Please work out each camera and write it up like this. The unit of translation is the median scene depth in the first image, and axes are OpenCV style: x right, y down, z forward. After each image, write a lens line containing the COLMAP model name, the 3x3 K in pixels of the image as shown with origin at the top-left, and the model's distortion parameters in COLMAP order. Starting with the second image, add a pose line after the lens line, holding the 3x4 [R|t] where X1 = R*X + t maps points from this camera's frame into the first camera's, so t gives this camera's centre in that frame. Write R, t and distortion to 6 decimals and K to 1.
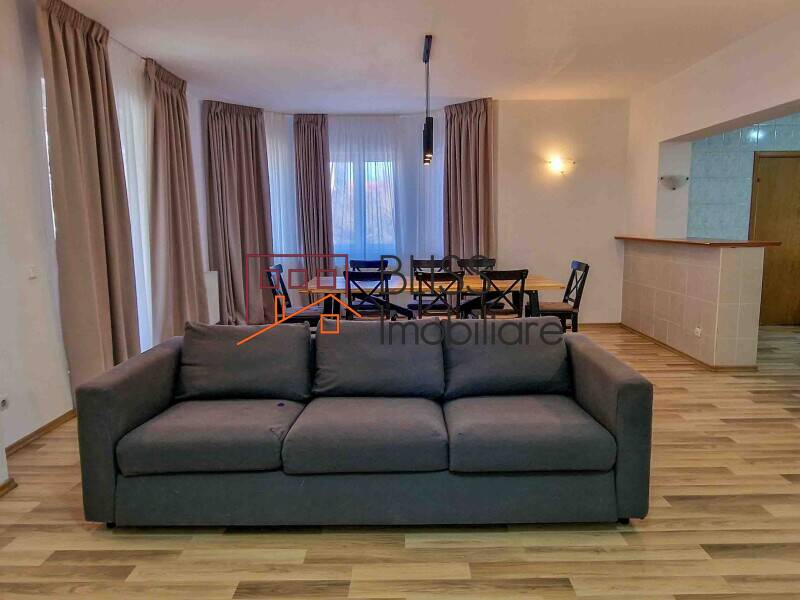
lens RADIAL K [[526.7, 0, 409.7], [0, 526.7, 294.1], [0, 0, 1]] dist [-0.010701, -0.003032]
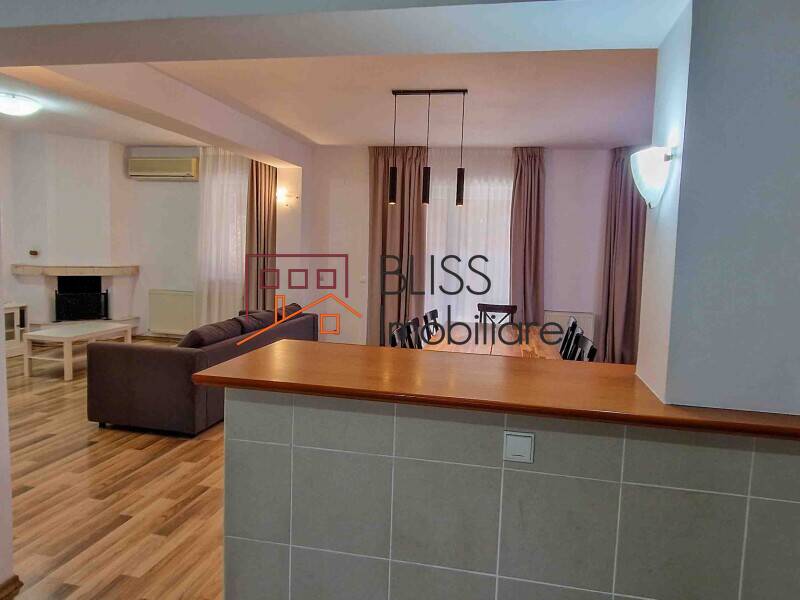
lens RADIAL K [[526.7, 0, 409.7], [0, 526.7, 294.1], [0, 0, 1]] dist [-0.010701, -0.003032]
pose [[-0.196863, 0.092577, -0.976051, 1.200425], [-0.170965, 0.977038, 0.127153, -0.257033], [0.965410, 0.191902, -0.176515, 1.415940]]
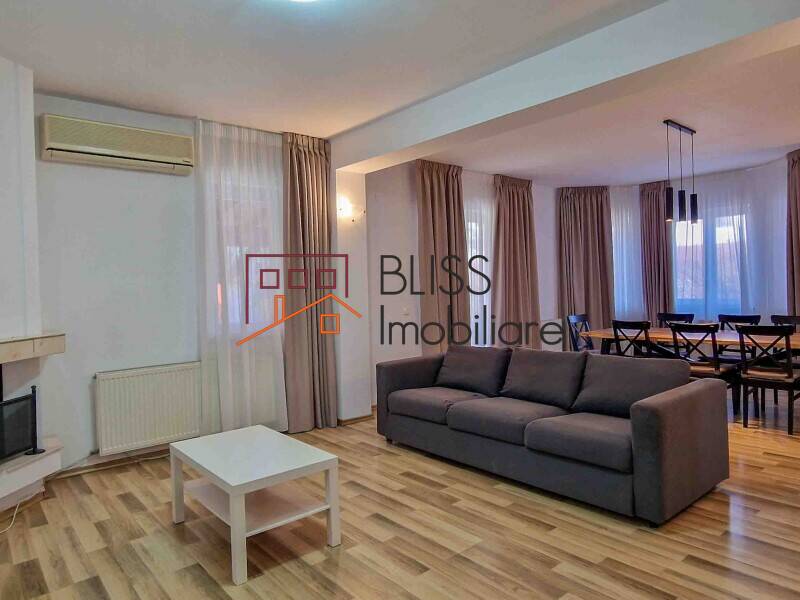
lens RADIAL K [[526.7, 0, 409.7], [0, 526.7, 294.1], [0, 0, 1]] dist [-0.010701, -0.003032]
pose [[0.652528, 0.001727, -0.757762, 0.602254], [-0.082282, 0.994246, -0.068590, 0.021626], [0.753284, 0.107107, 0.648916, -0.161975]]
